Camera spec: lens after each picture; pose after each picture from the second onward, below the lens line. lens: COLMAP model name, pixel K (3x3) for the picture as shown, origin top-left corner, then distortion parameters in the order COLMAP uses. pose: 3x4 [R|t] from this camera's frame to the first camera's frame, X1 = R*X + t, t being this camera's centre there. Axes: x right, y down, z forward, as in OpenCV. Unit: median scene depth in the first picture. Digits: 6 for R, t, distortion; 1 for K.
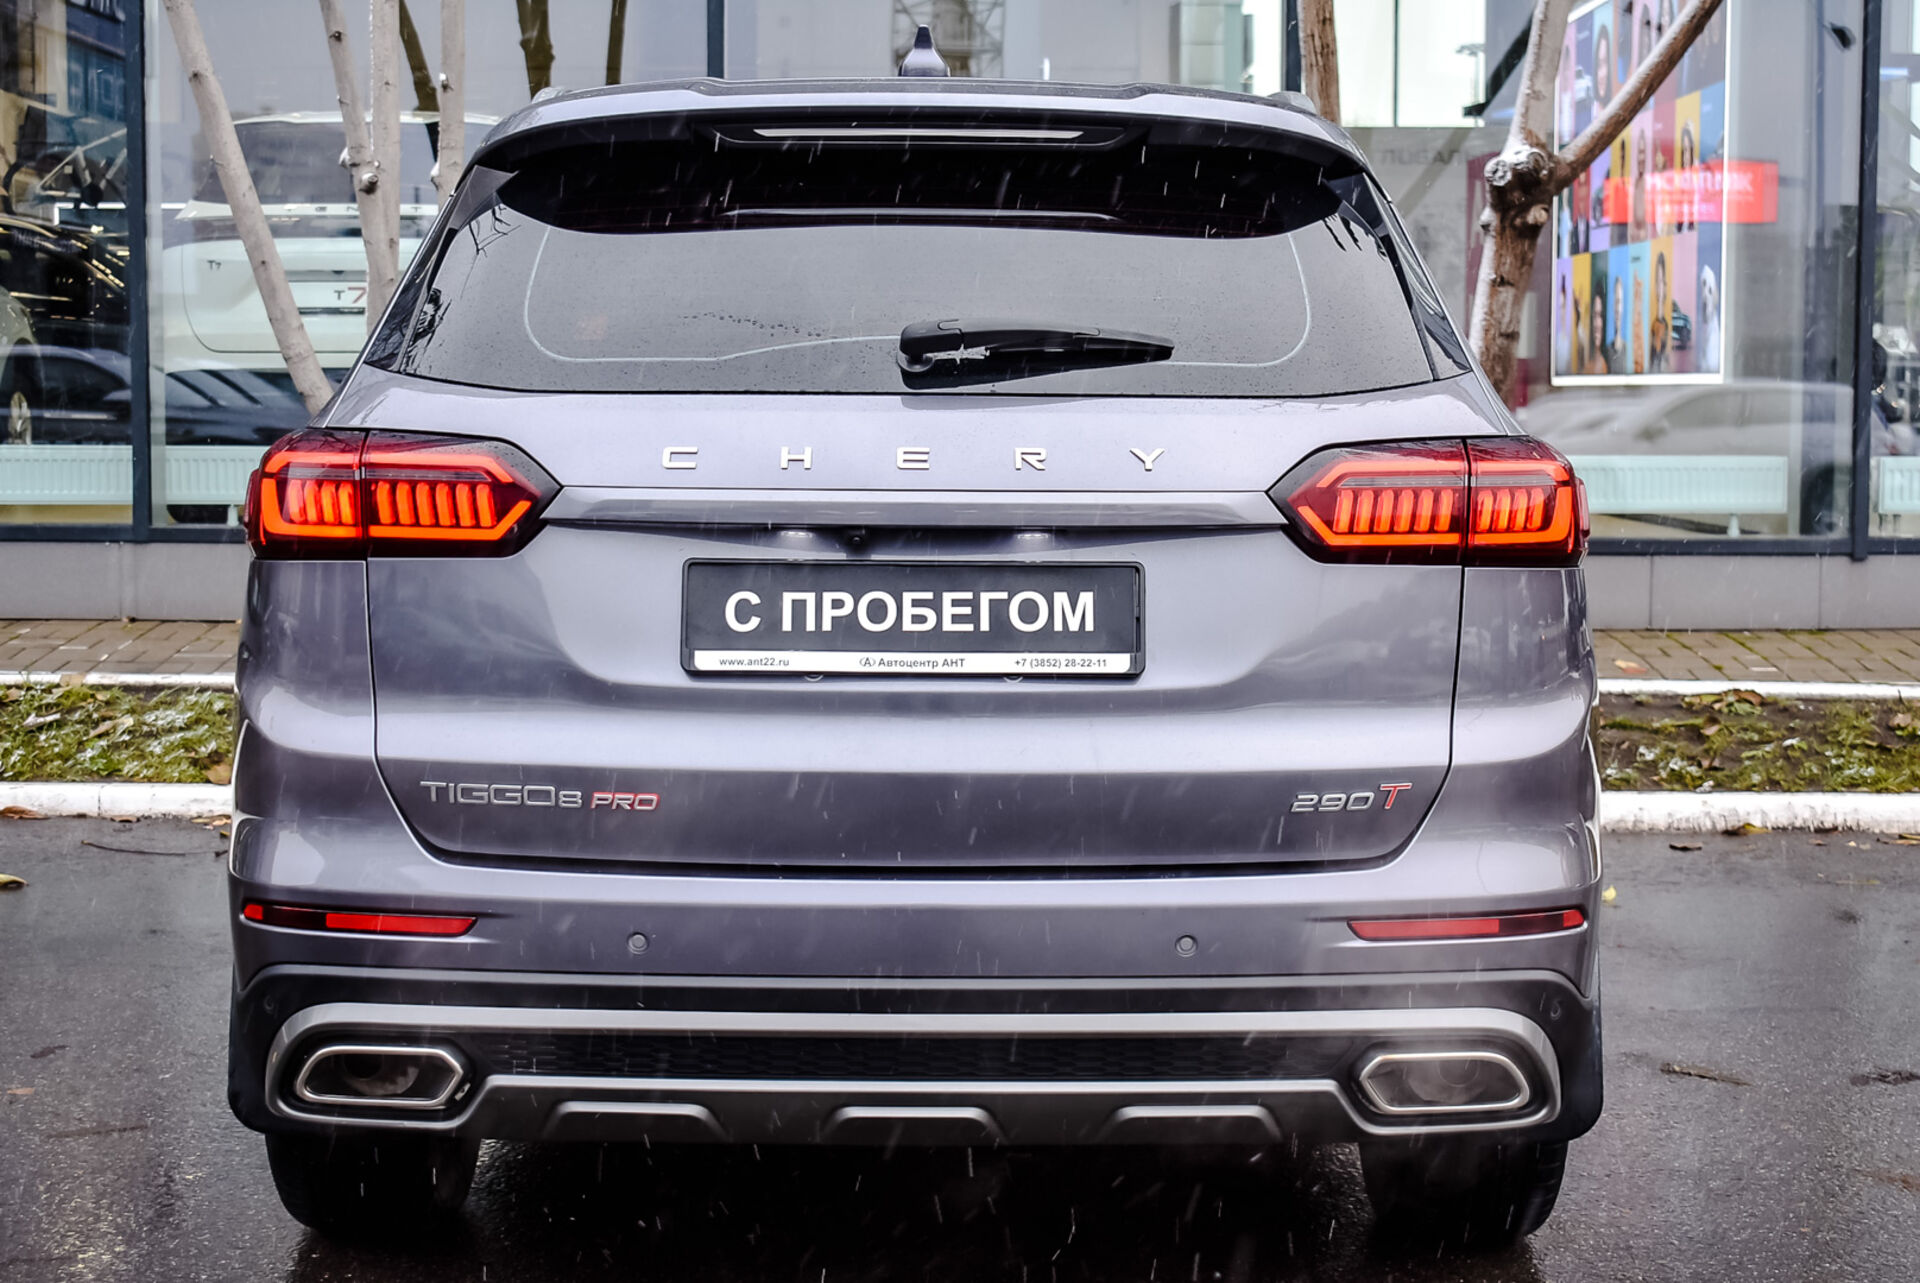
lens RADIAL K [[2975.2, 0, 963.0], [0, 2975.2, 616.7], [0, 0, 1]] dist [0.003669, 0.003202]
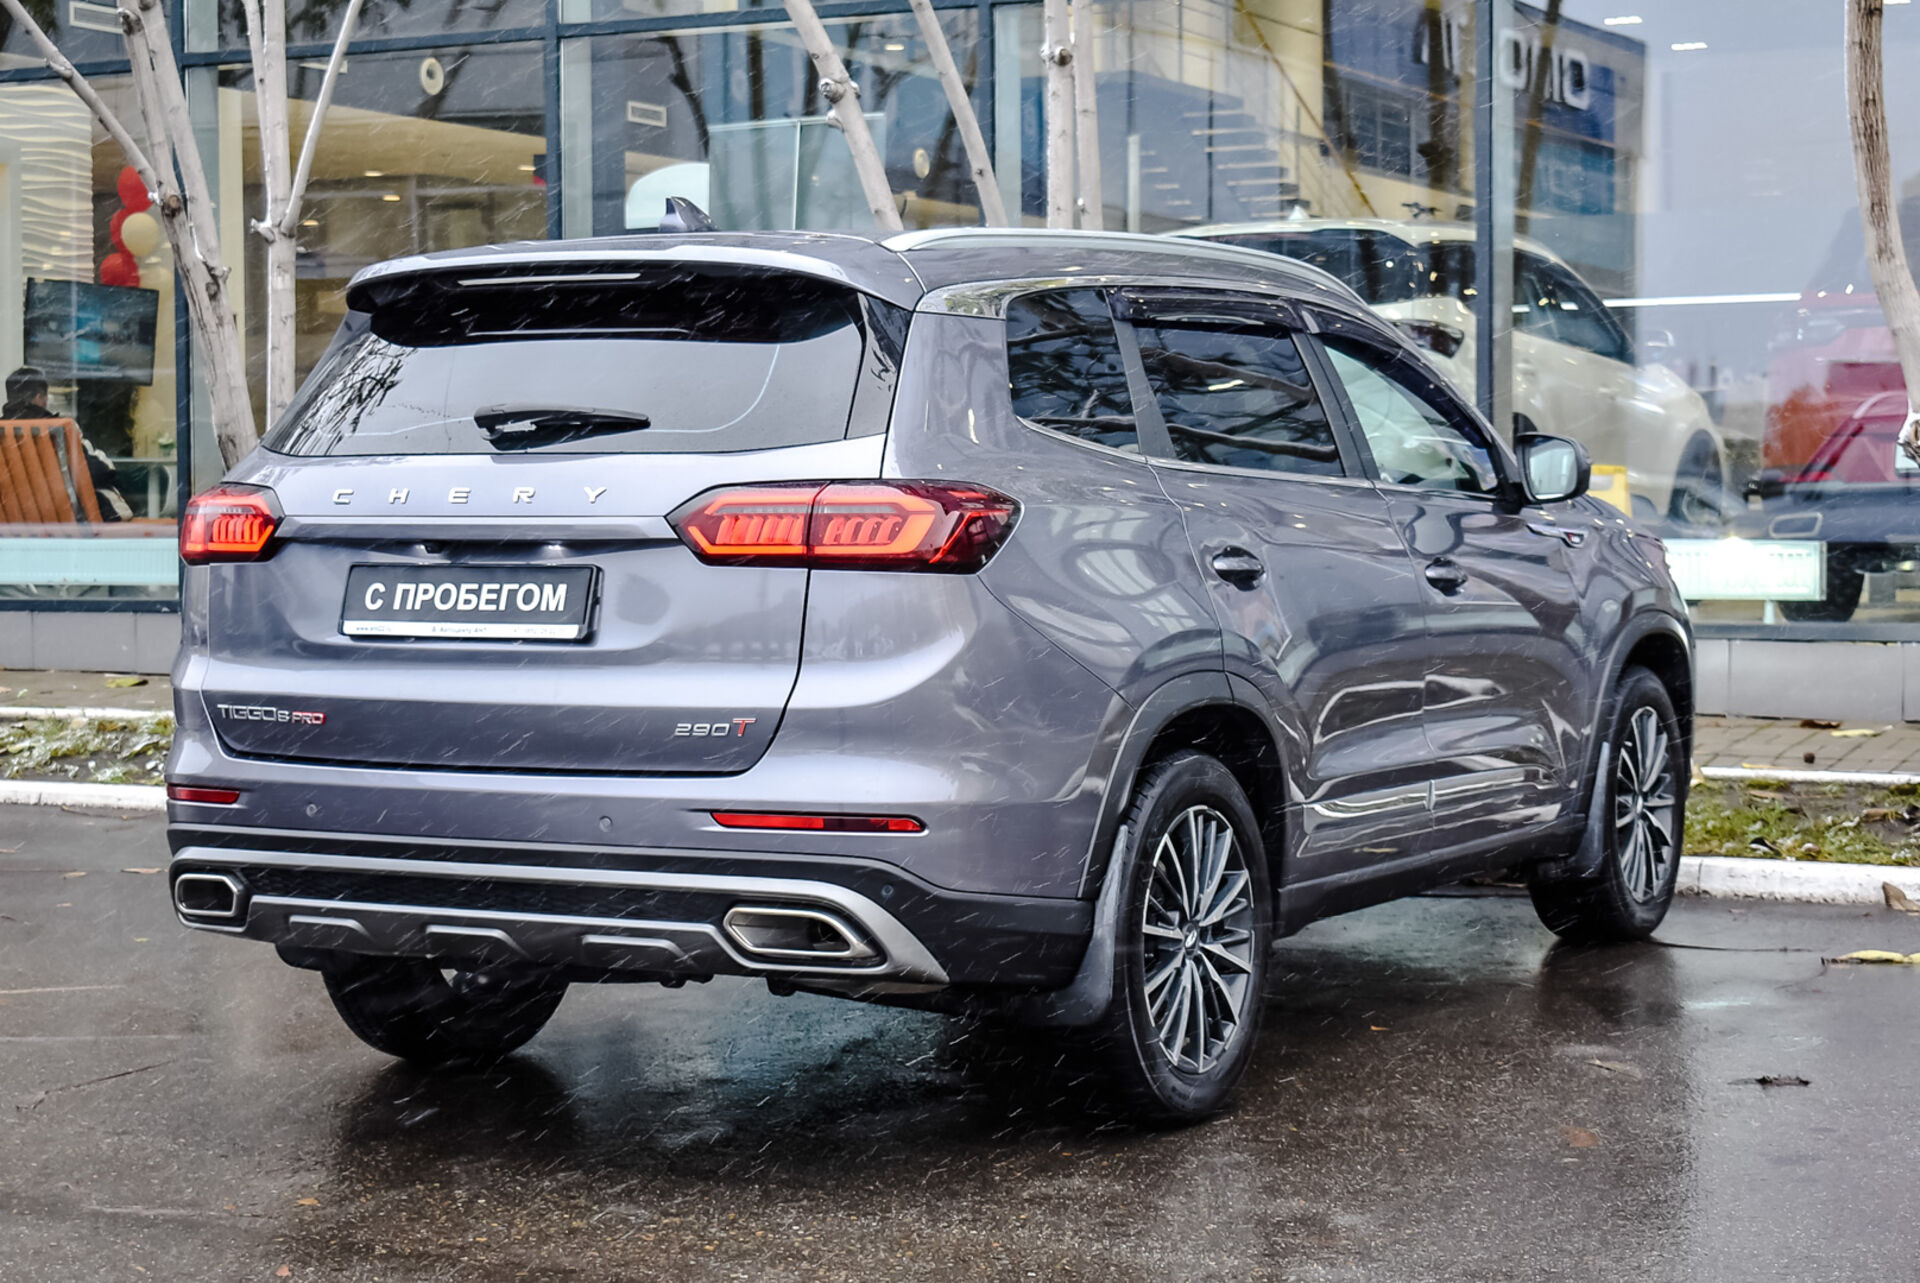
lens RADIAL K [[3554.4, 0, 960.0], [0, 3554.4, 641.5], [0, 0, 1]] dist [0.002859, 0.053957]
pose [[0.878243, 0.010246, -0.478105, 1.064558], [-0.026966, 0.999241, -0.028120, 0.064735], [0.477453, 0.037589, 0.877853, -0.463938]]
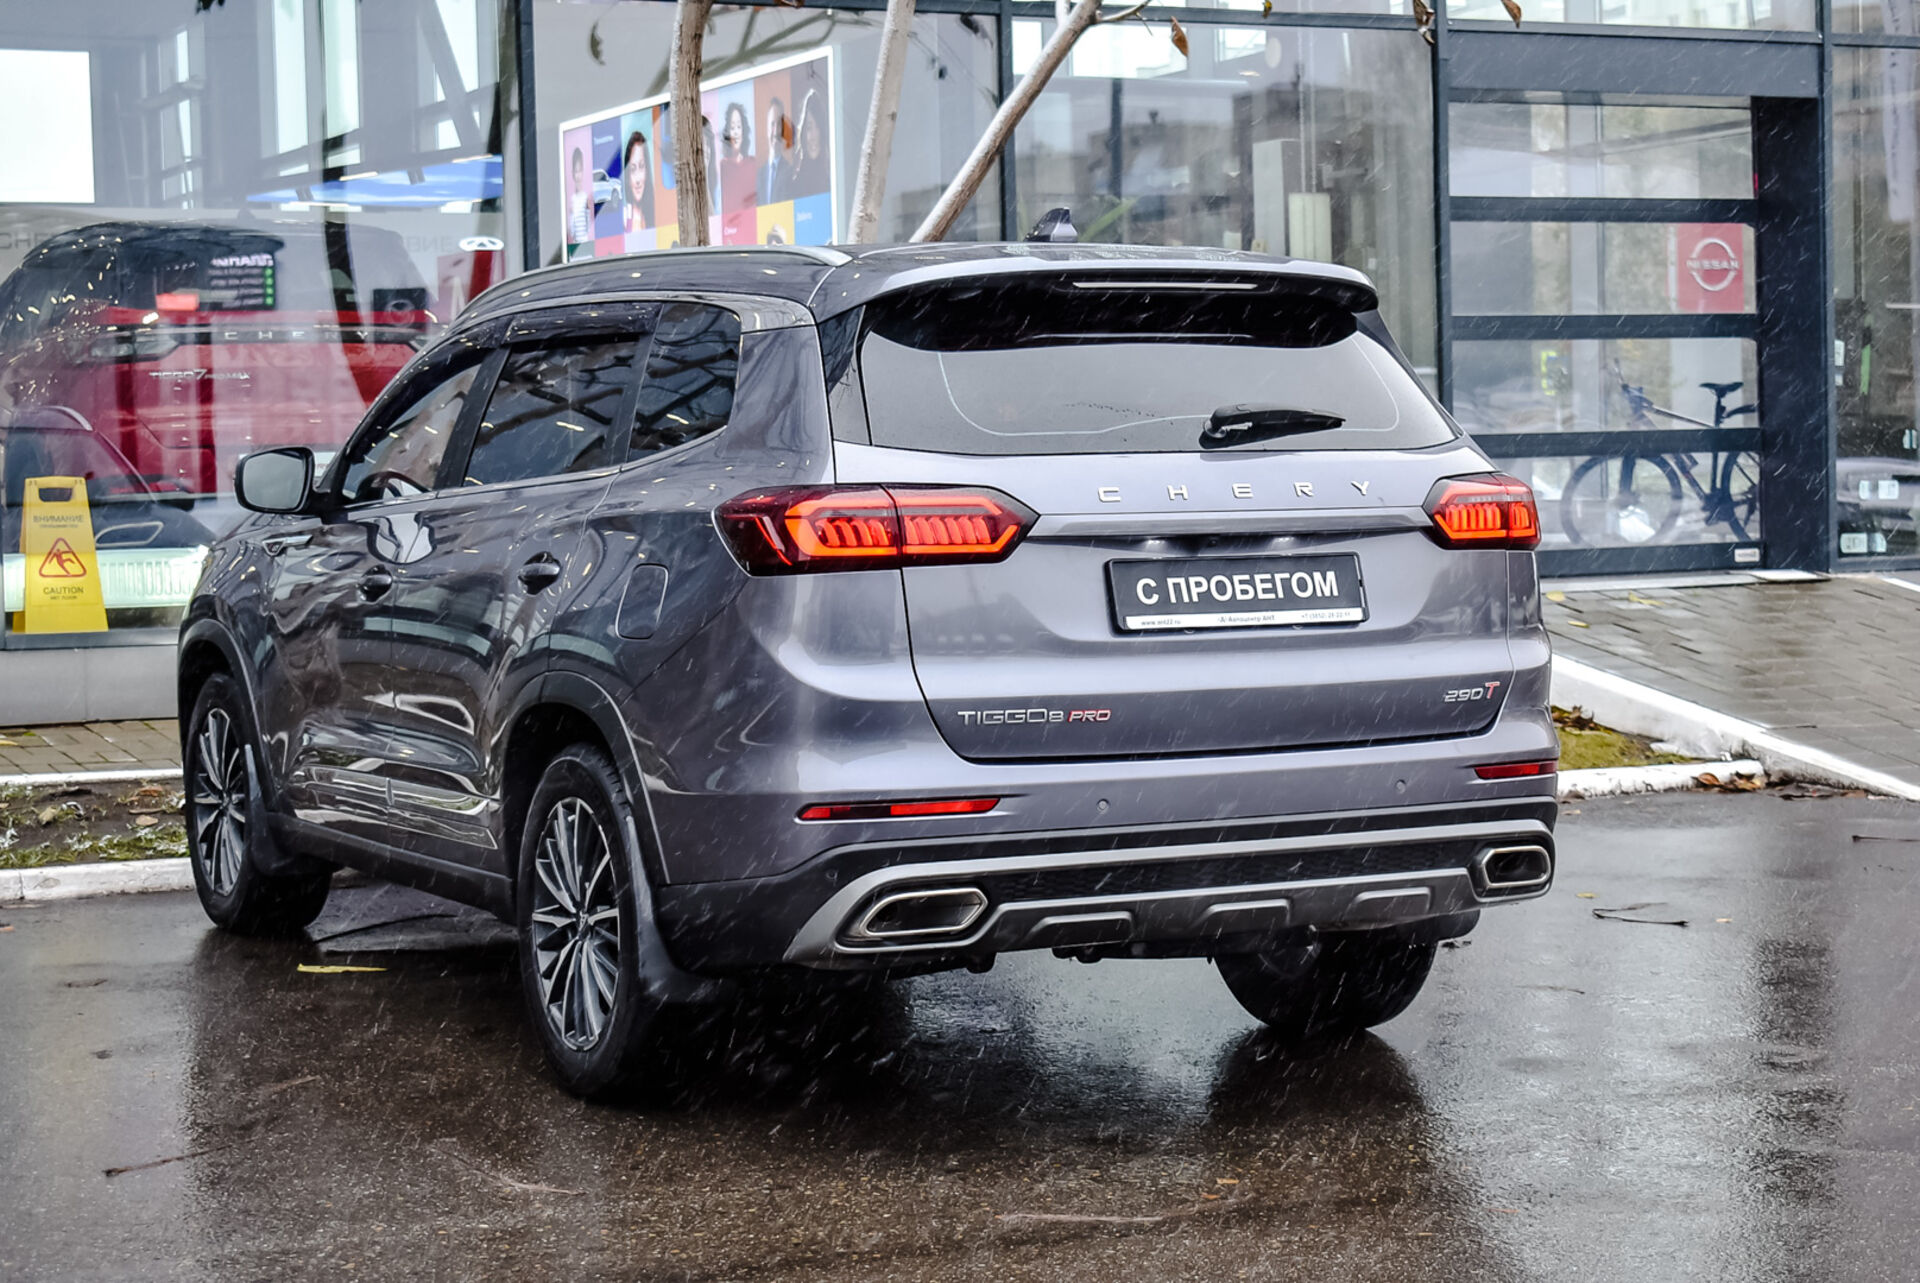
lens RADIAL K [[3554.4, 0, 960.0], [0, 3554.4, 641.5], [0, 0, 1]] dist [0.002859, 0.053957]
pose [[0.896103, -0.042822, 0.441776, -0.987307], [0.059470, 0.997944, -0.023898, 0.063319], [-0.439844, 0.047688, 0.896807, -0.632962]]
